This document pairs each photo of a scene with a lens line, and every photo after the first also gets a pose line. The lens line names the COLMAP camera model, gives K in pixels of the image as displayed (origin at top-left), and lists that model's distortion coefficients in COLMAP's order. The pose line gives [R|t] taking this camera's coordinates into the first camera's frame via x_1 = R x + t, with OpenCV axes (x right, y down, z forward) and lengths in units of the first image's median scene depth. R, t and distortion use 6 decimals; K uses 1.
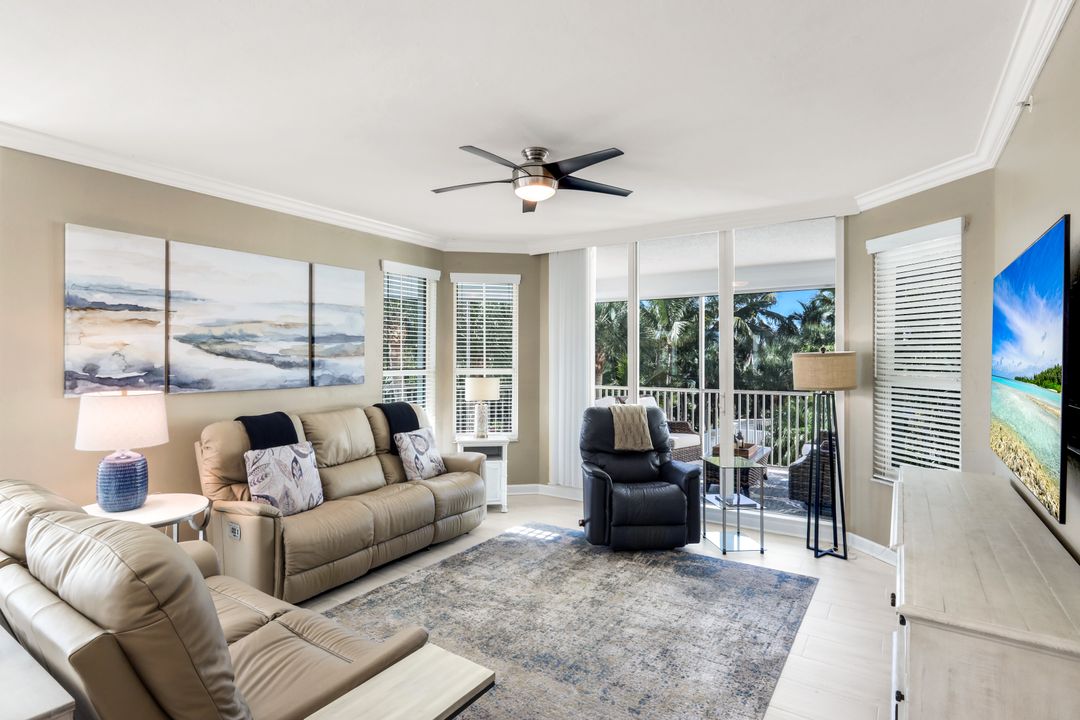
lens RADIAL K [[547.8, 0, 539.5], [0, 547.8, 355.0], [0, 0, 1]] dist [-0.001346, -0.000302]
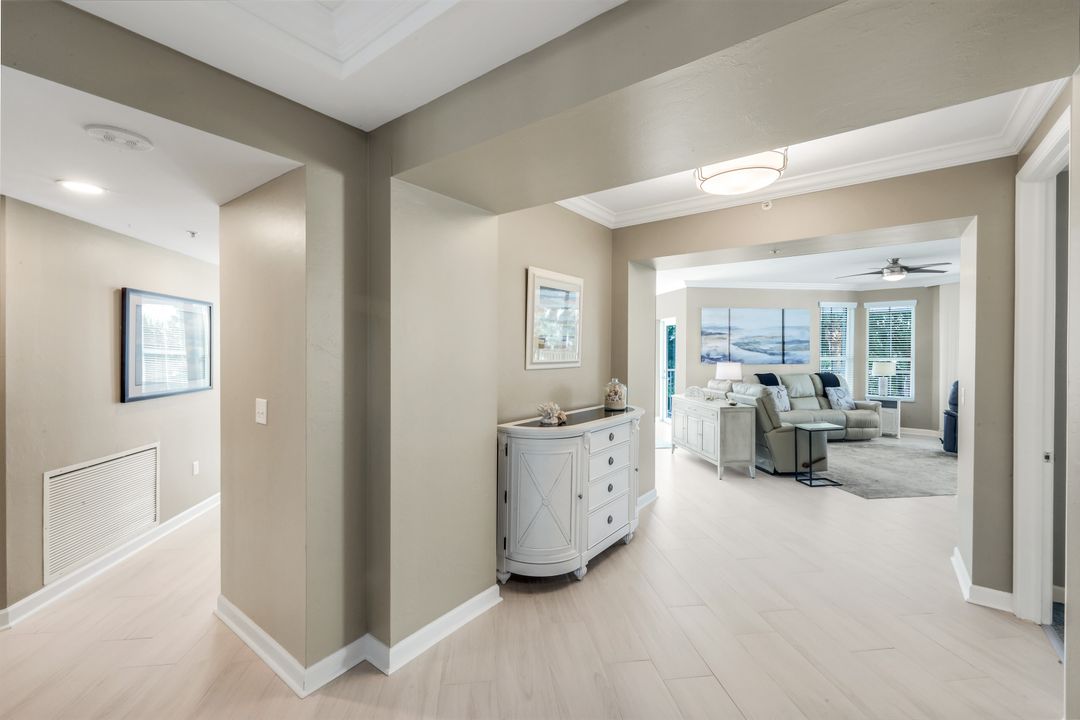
lens RADIAL K [[448.7, 0, 534.9], [0, 448.7, 353.3], [0, 0, 1]] dist [0.000742, -0.000024]
pose [[0.652098, 0.005486, -0.758115, 0.331768], [0.004809, 0.999924, 0.011372, -0.011932], [0.758120, -0.011062, 0.652021, -1.024264]]
